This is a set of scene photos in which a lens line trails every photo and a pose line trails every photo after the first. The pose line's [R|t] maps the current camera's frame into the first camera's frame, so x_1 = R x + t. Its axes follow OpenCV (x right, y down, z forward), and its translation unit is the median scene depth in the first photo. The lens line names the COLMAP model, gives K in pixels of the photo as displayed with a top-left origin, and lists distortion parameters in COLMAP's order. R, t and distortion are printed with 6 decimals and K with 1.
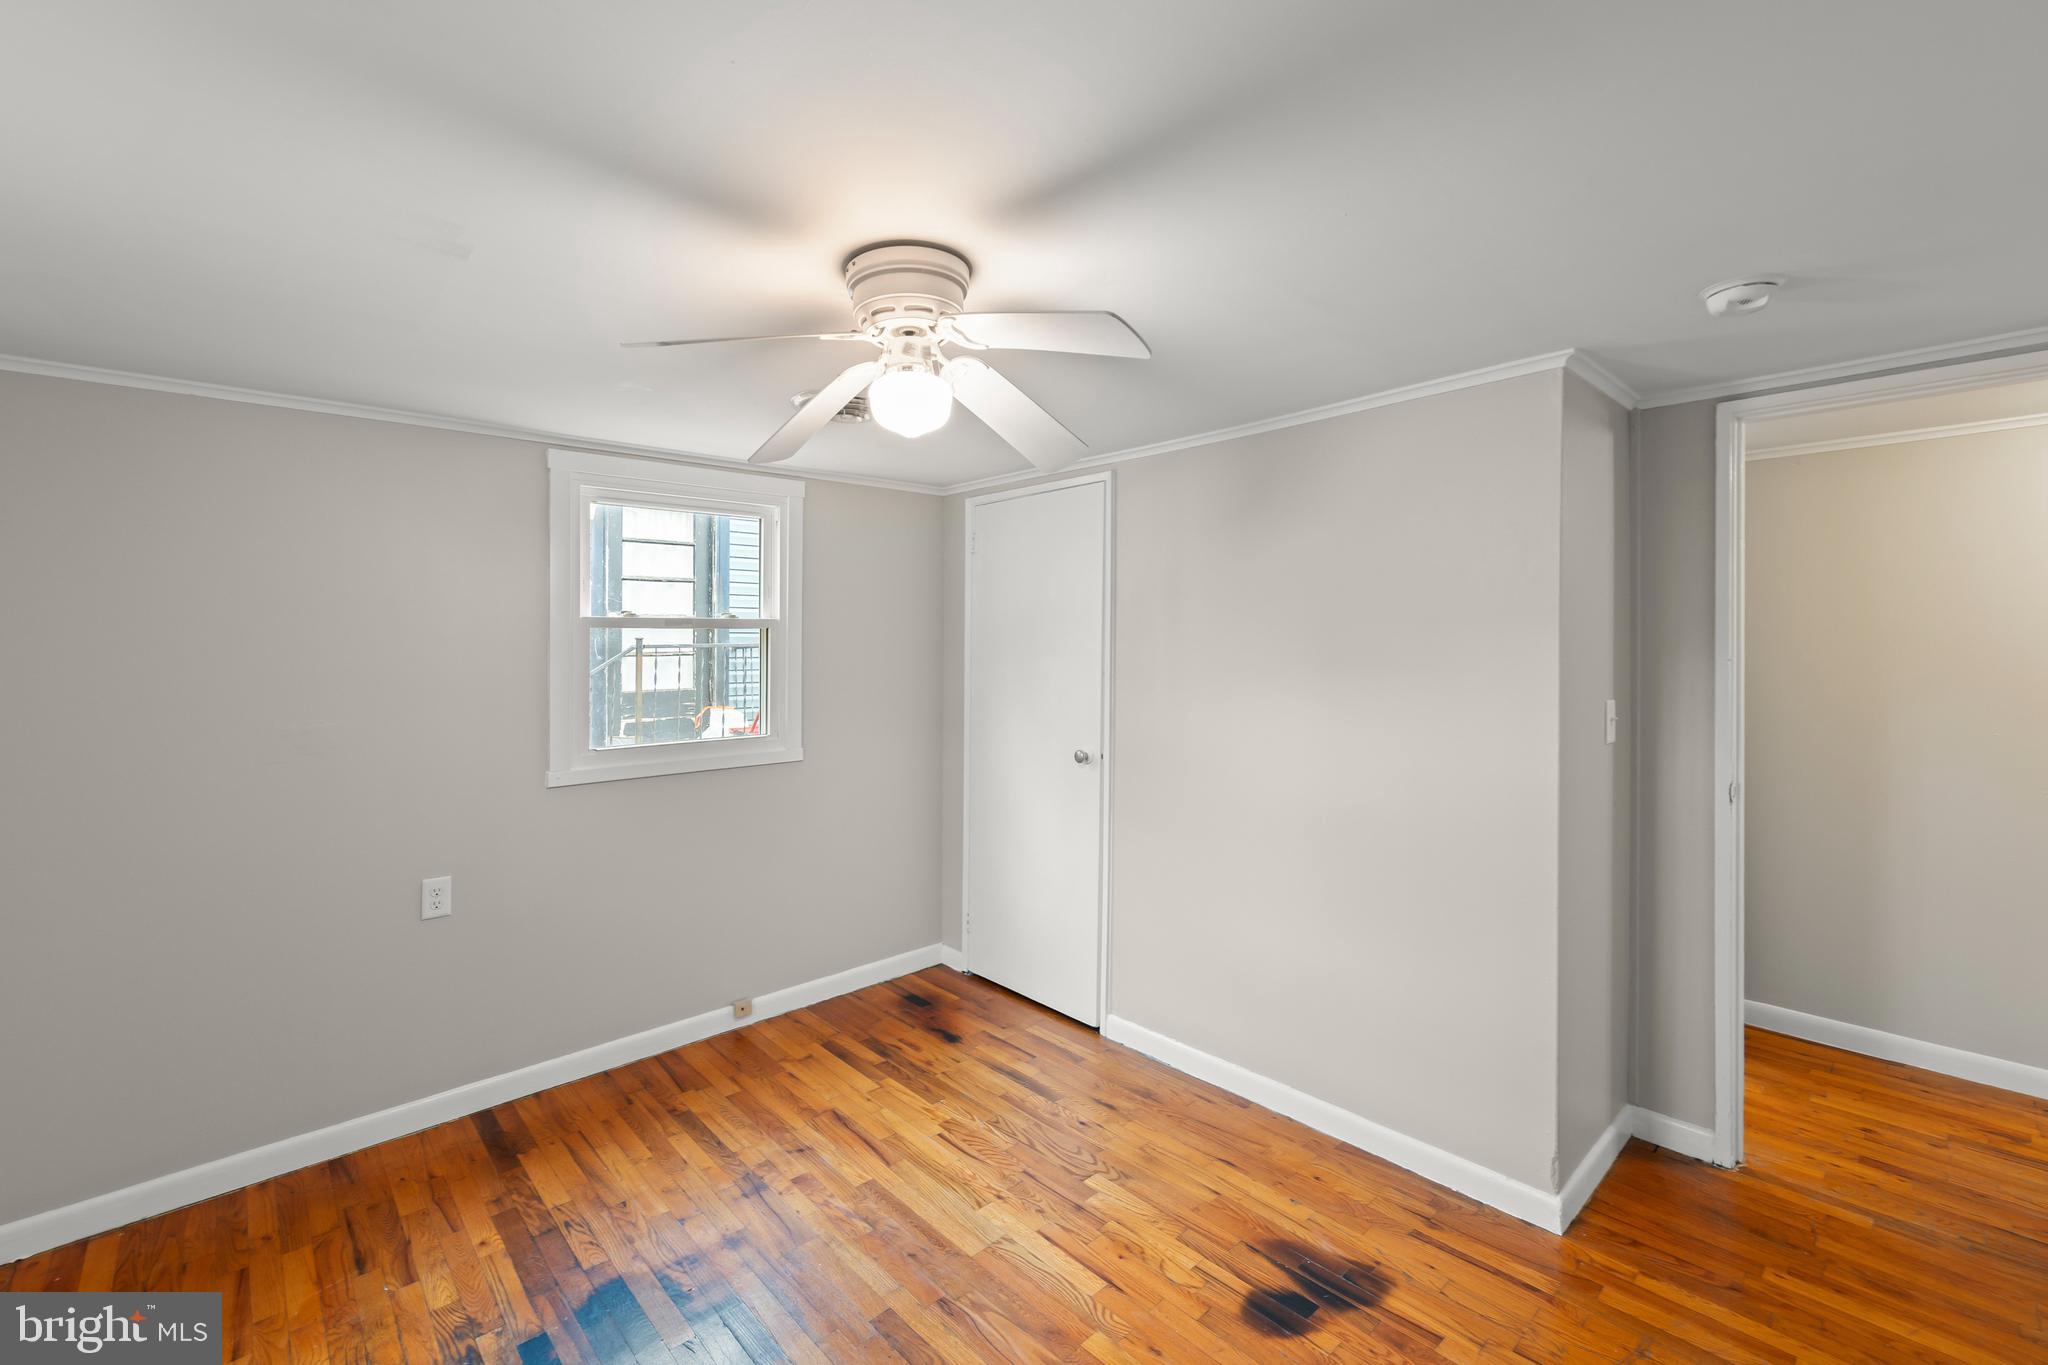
lens RADIAL K [[864.3, 0, 1028.8], [0, 864.3, 687.3], [0, 0, 1]] dist [-0.001648, -0.000092]
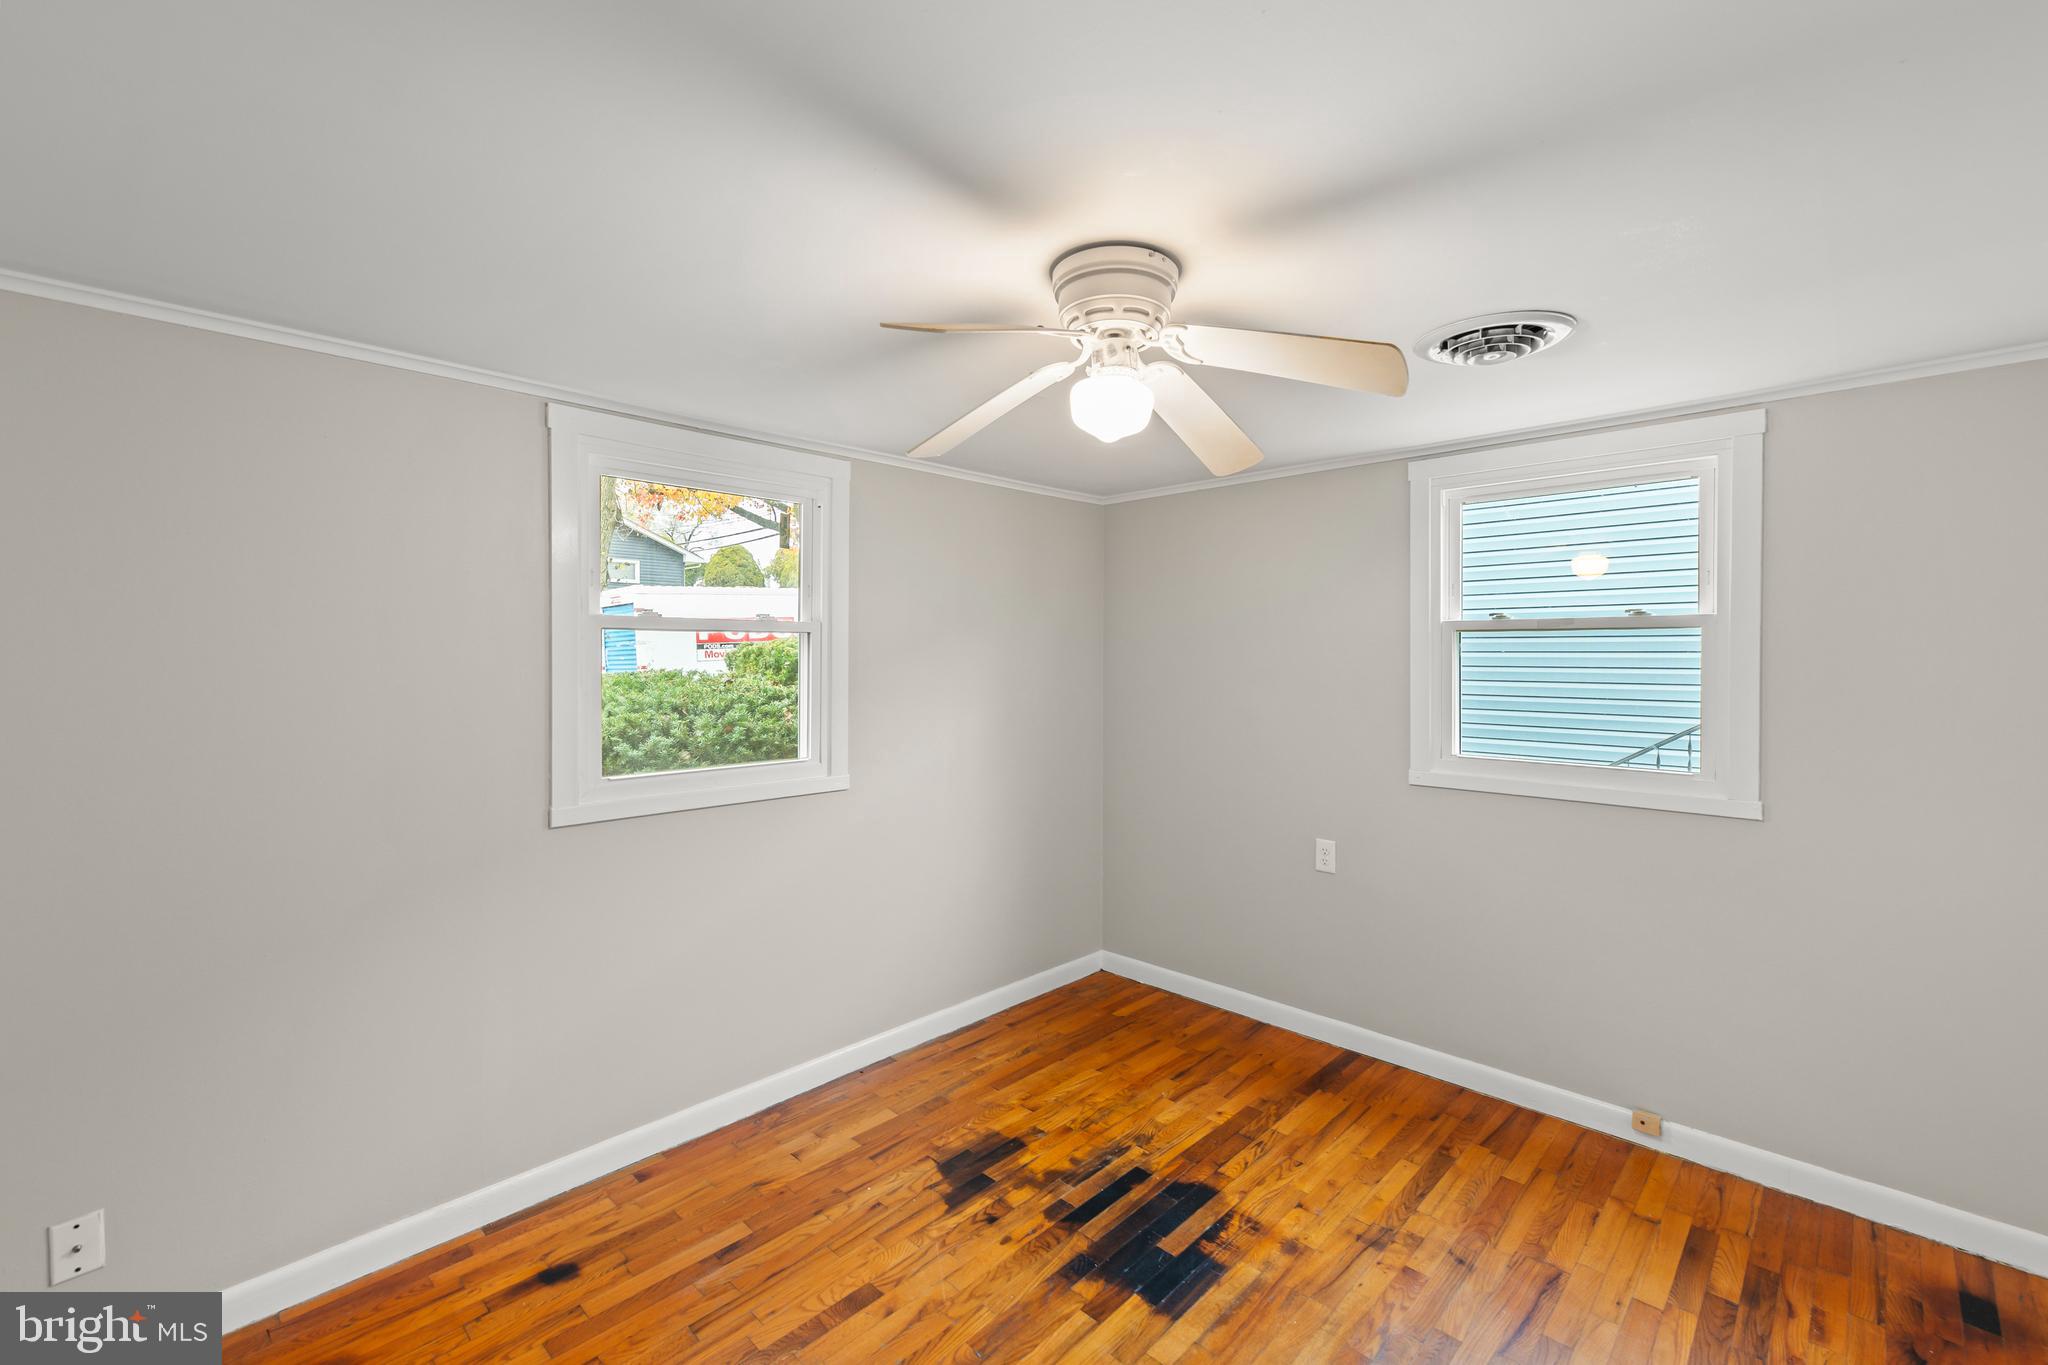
lens RADIAL K [[861.4, 0, 1024.0], [0, 861.4, 682.5], [0, 0, 1]] dist [0.003300, -0.000220]
pose [[0.056570, 0.044631, -0.997401, 0.513052], [-0.050096, 0.997869, 0.041811, -0.033525], [0.997141, 0.047601, 0.058685, 0.502166]]
